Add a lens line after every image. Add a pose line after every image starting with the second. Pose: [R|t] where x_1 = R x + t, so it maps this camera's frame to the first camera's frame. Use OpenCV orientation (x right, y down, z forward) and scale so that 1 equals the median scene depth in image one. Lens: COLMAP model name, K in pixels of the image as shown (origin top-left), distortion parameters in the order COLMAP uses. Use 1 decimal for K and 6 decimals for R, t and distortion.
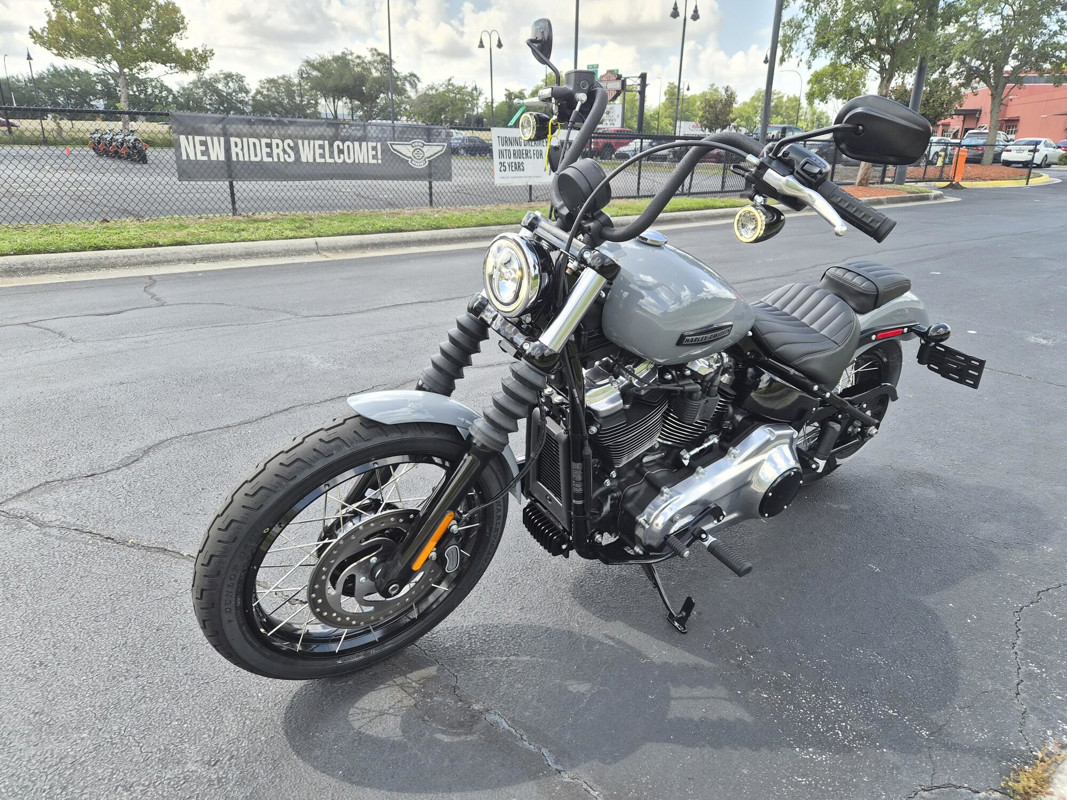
lens RADIAL K [[715.5, 0, 534.7], [0, 715.5, 399.1], [0, 0, 1]] dist [0.052586, -0.046742]
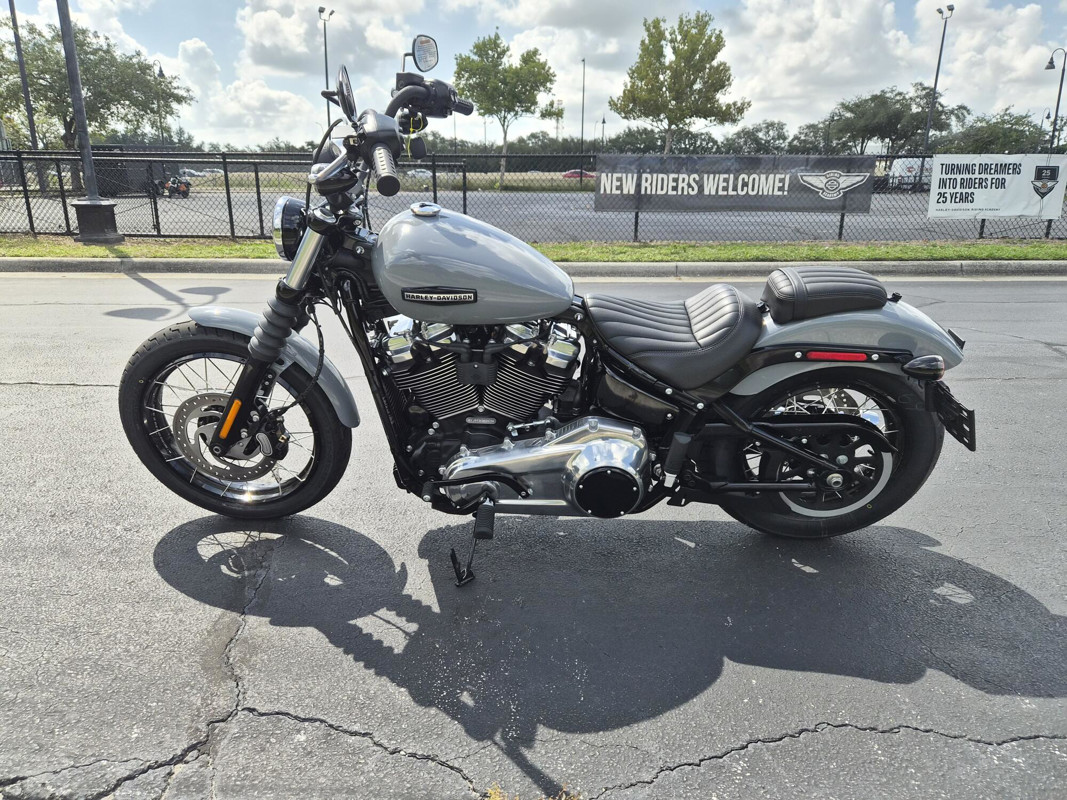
lens RADIAL K [[715.5, 0, 520.2], [0, 715.5, 389.8], [0, 0, 1]] dist [0.052586, -0.046742]
pose [[0.764608, 0.161845, -0.623844, 0.147565], [-0.203327, 0.979099, 0.004803, 0.002967], [0.611583, 0.123172, 0.781534, 0.032339]]
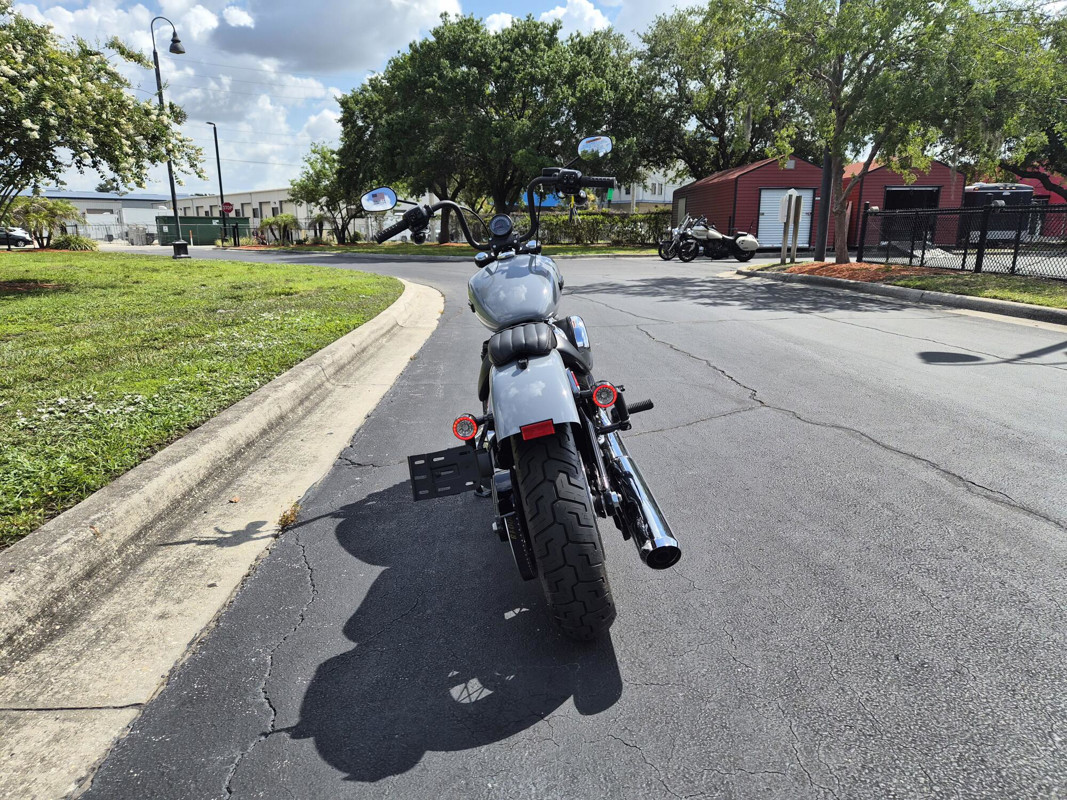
lens RADIAL K [[715.5, 0, 535.0], [0, 715.5, 405.2], [0, 0, 1]] dist [0.052586, -0.046742]
pose [[-0.583017, 0.172310, -0.793977, 0.232138], [-0.282292, 0.873404, 0.396834, -0.090424], [0.761841, 0.455495, -0.460567, 0.293423]]
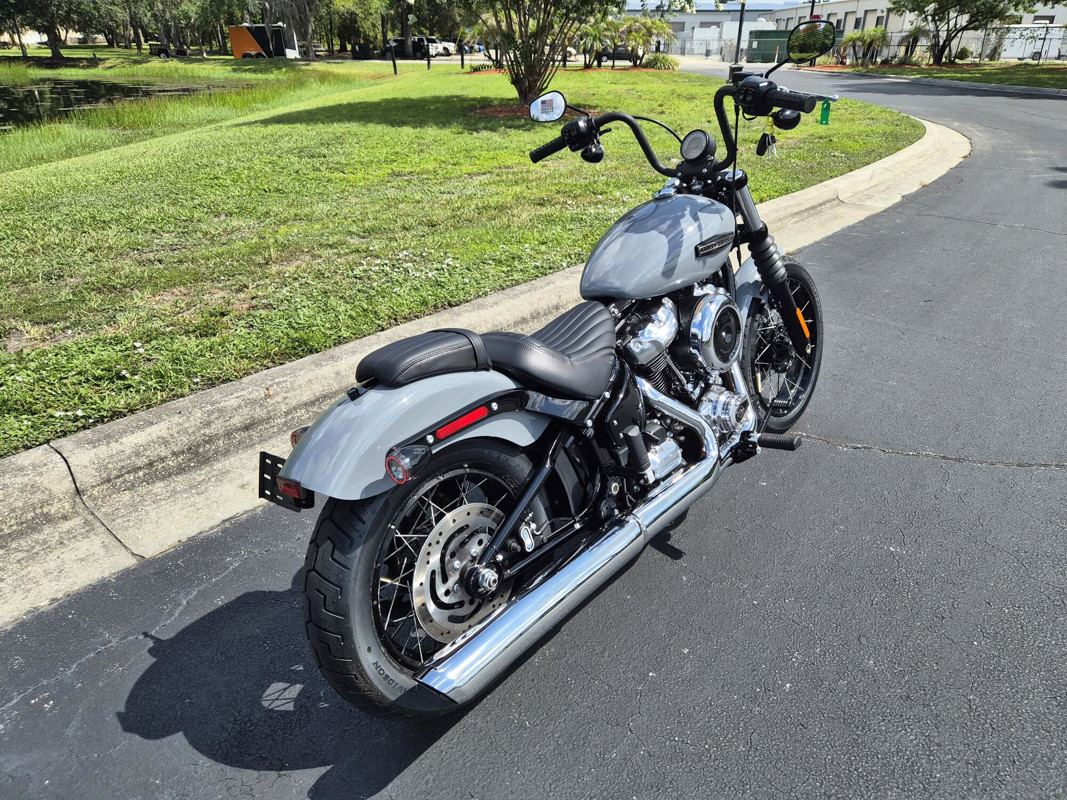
lens RADIAL K [[715.5, 0, 525.3], [0, 715.5, 391.0], [0, 0, 1]] dist [0.052586, -0.046742]
pose [[-0.982452, 0.060068, -0.176581, 0.098070], [-0.083330, 0.705630, 0.703663, -0.128732], [0.166869, 0.706029, -0.688242, 0.307890]]
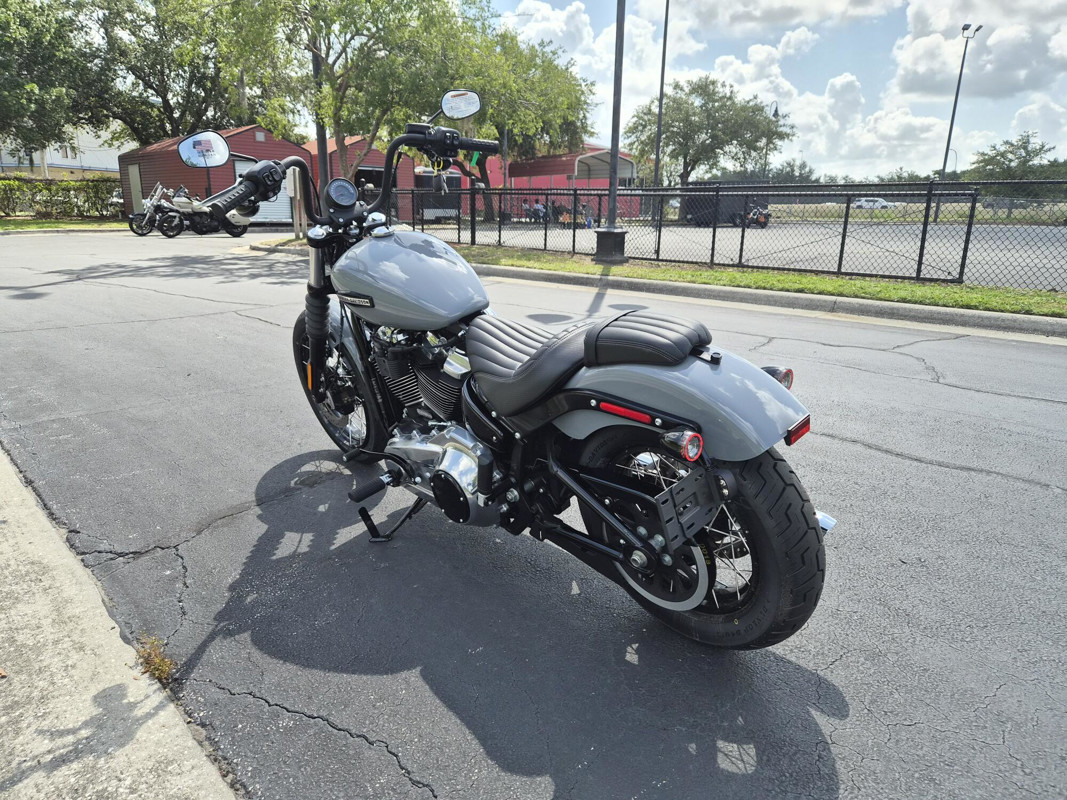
lens RADIAL K [[715.5, 0, 530.1], [0, 715.5, 393.8], [0, 0, 1]] dist [0.052586, -0.046742]
pose [[0.098323, 0.230063, -0.968196, 0.234776], [-0.341464, 0.921643, 0.184325, -0.041557], [0.934738, 0.312481, 0.169177, 0.160444]]
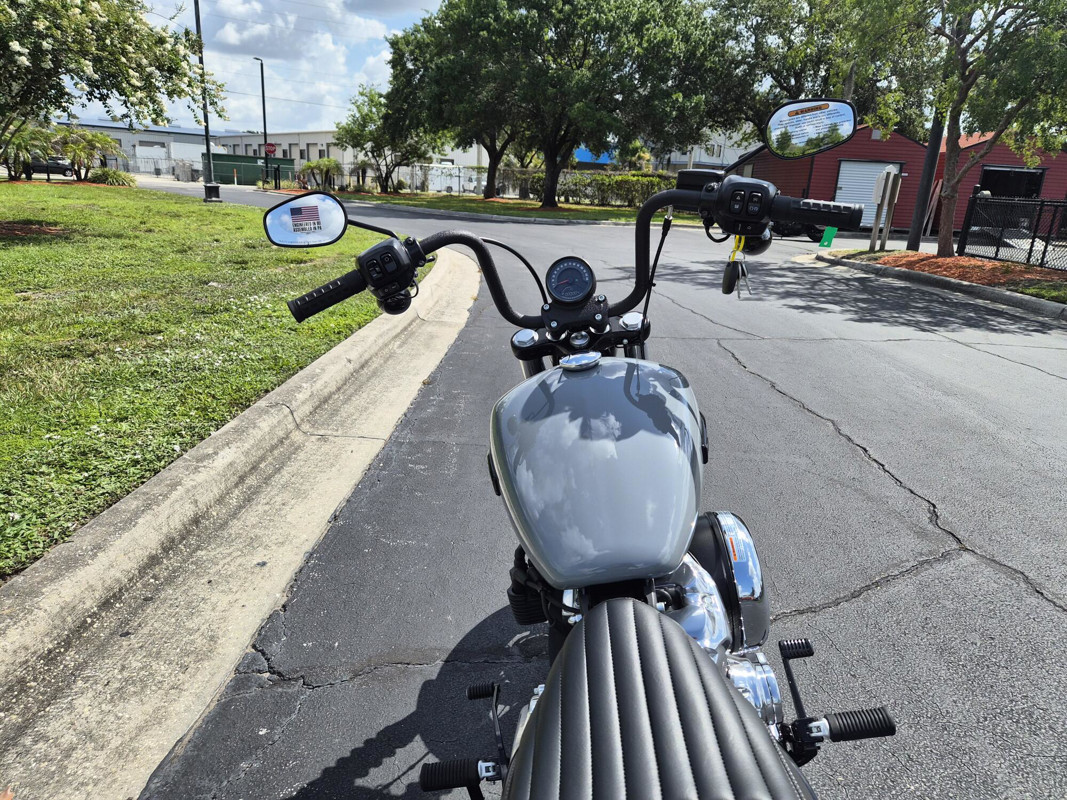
lens RADIAL K [[715.5, 0, 531.1], [0, 715.5, 392.4], [0, 0, 1]] dist [0.052586, -0.046742]
pose [[-0.636218, 0.162837, -0.754129, 0.116156], [-0.319477, 0.834124, 0.449635, -0.077043], [0.702254, 0.526993, -0.478662, 0.193863]]
